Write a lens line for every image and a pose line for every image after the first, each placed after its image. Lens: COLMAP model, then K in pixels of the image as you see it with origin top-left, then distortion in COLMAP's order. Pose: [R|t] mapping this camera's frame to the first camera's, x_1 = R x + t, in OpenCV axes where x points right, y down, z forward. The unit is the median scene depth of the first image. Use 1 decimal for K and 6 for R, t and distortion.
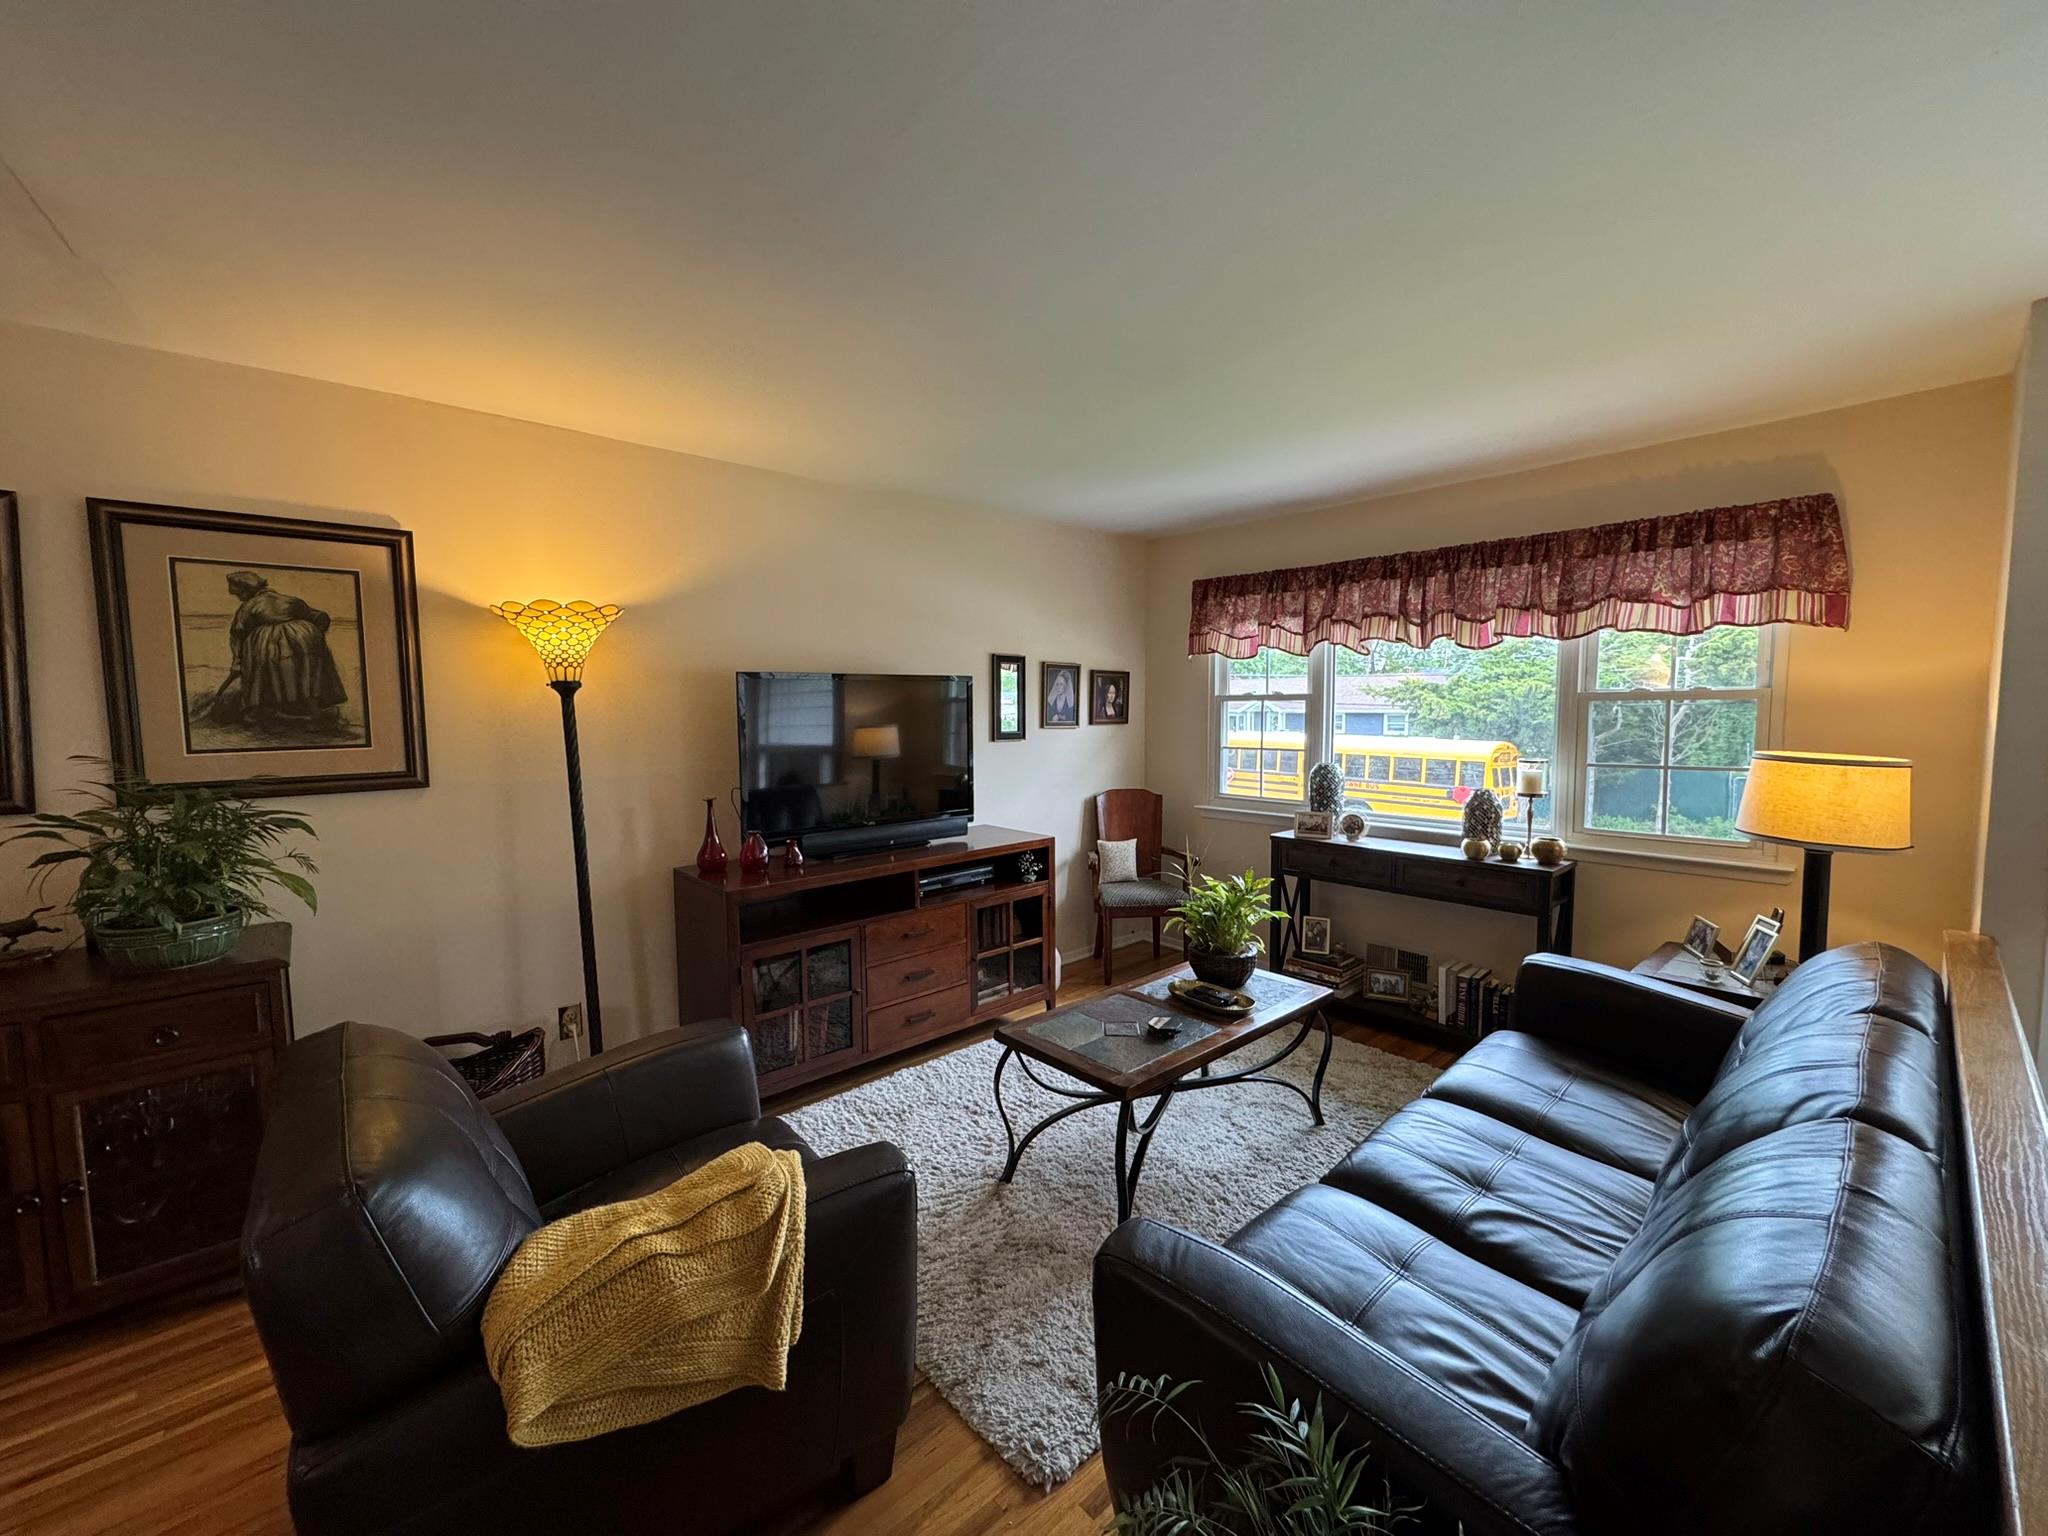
lens RADIAL K [[812.7, 0, 1021.9], [0, 812.7, 765.1], [0, 0, 1]] dist [-0.002192, 0.000820]
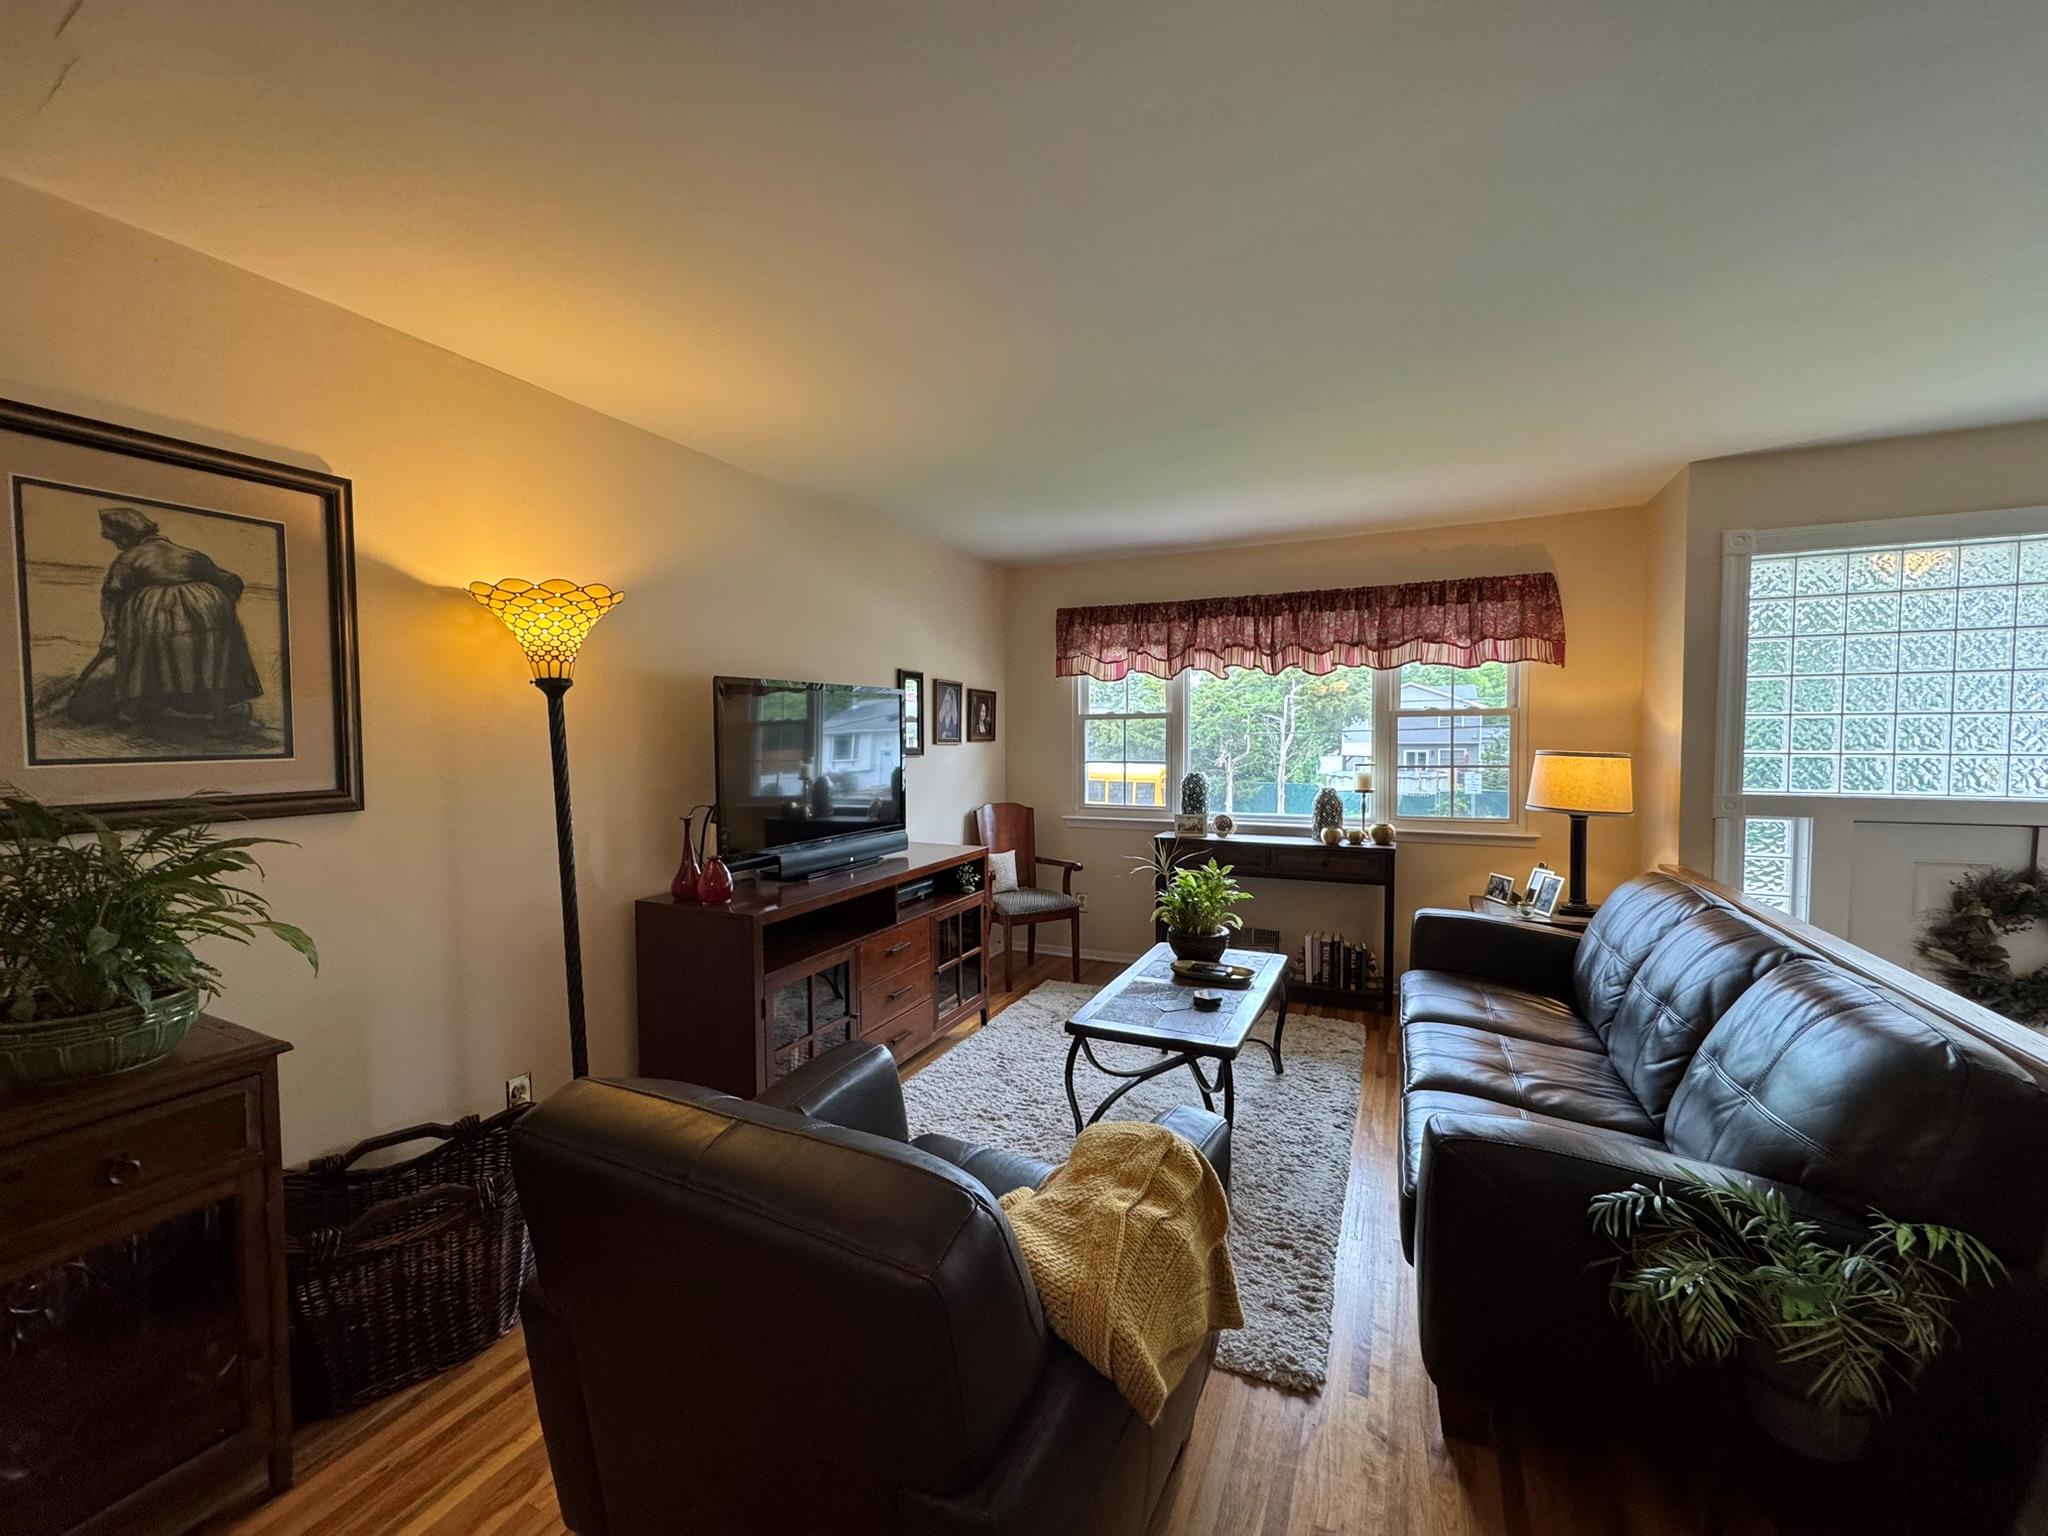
lens RADIAL K [[812.7, 0, 1022.7], [0, 812.7, 765.0], [0, 0, 1]] dist [-0.002192, 0.000820]
pose [[0.922243, -0.014519, 0.386338, -0.451667], [0.029472, 0.999027, -0.032810, 0.027908], [-0.385486, 0.041645, 0.921774, 0.047044]]
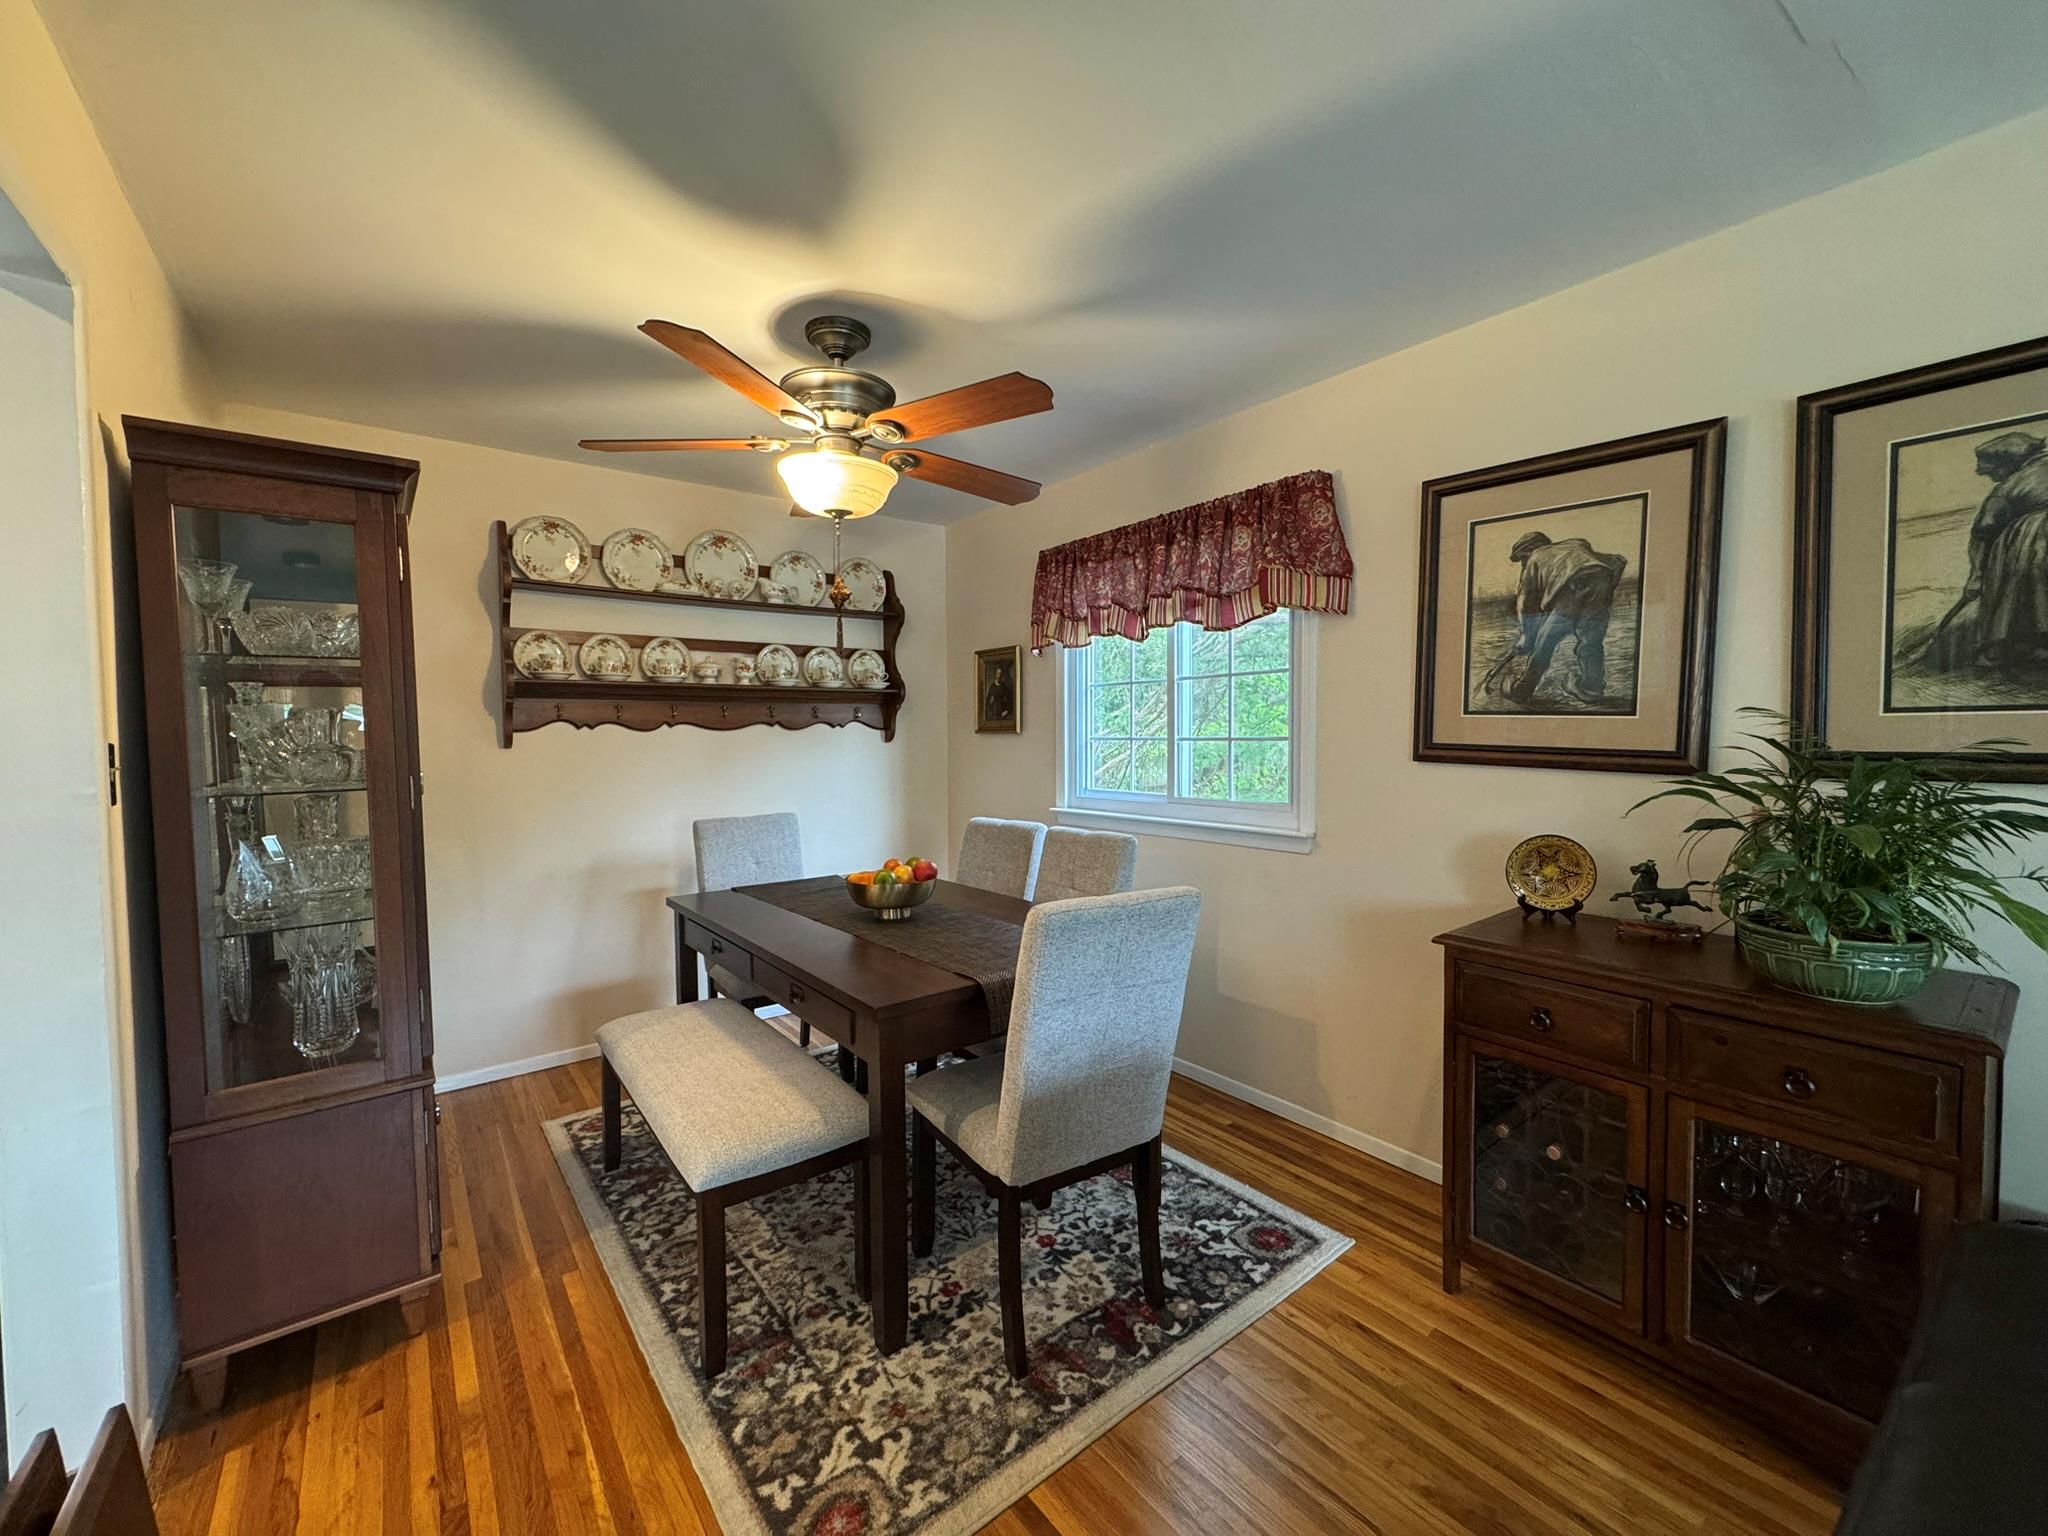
lens RADIAL K [[812.7, 0, 1027.1], [0, 812.7, 764.2], [0, 0, 1]] dist [-0.002192, 0.000820]
pose [[-0.067792, 0.048660, -0.996512, -0.211303], [-0.065677, 0.996426, 0.053124, 0.038003], [0.995535, 0.069050, -0.064354, 0.242054]]
